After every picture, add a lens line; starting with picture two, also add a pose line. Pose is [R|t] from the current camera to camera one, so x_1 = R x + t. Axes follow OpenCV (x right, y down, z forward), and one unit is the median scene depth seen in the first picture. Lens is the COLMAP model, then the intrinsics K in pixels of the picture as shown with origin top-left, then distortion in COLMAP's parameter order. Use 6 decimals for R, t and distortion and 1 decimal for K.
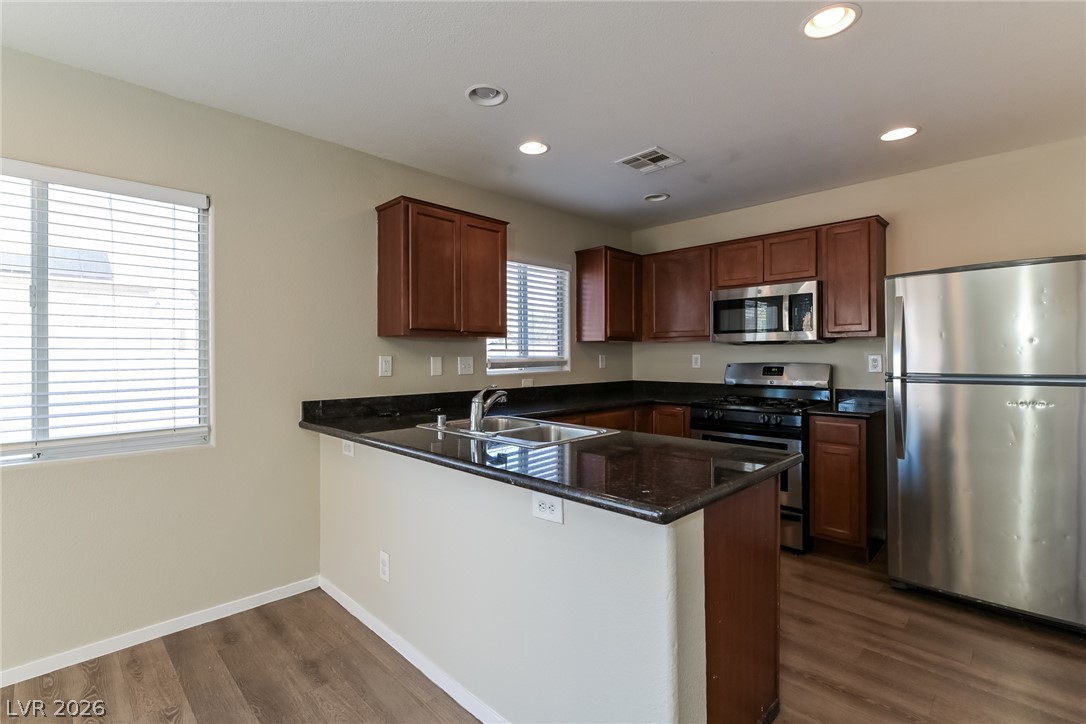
lens RADIAL K [[506.5, 0, 540.0], [0, 506.5, 356.0], [0, 0, 1]] dist [0.013598, 0.000186]
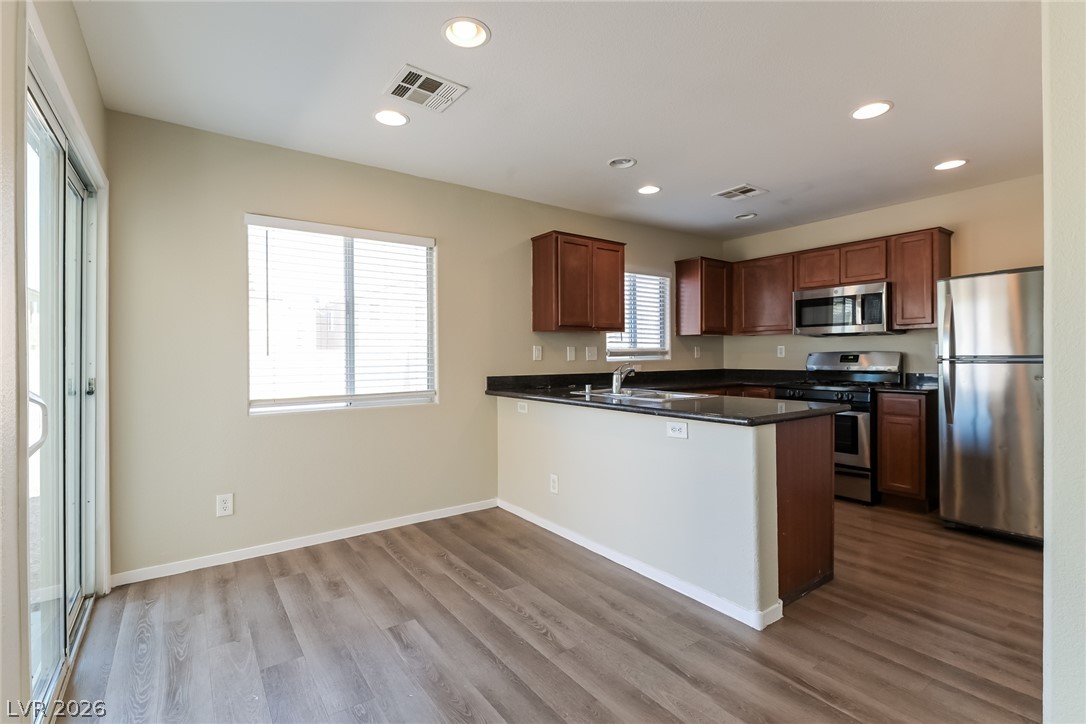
lens RADIAL K [[506.5, 0, 540.0], [0, 506.5, 356.0], [0, 0, 1]] dist [0.013598, 0.000186]
pose [[0.987765, -0.001279, -0.155946, -0.080586], [0.001430, 0.999999, 0.000859, 0.025670], [0.155944, -0.001071, 0.987765, -0.336649]]
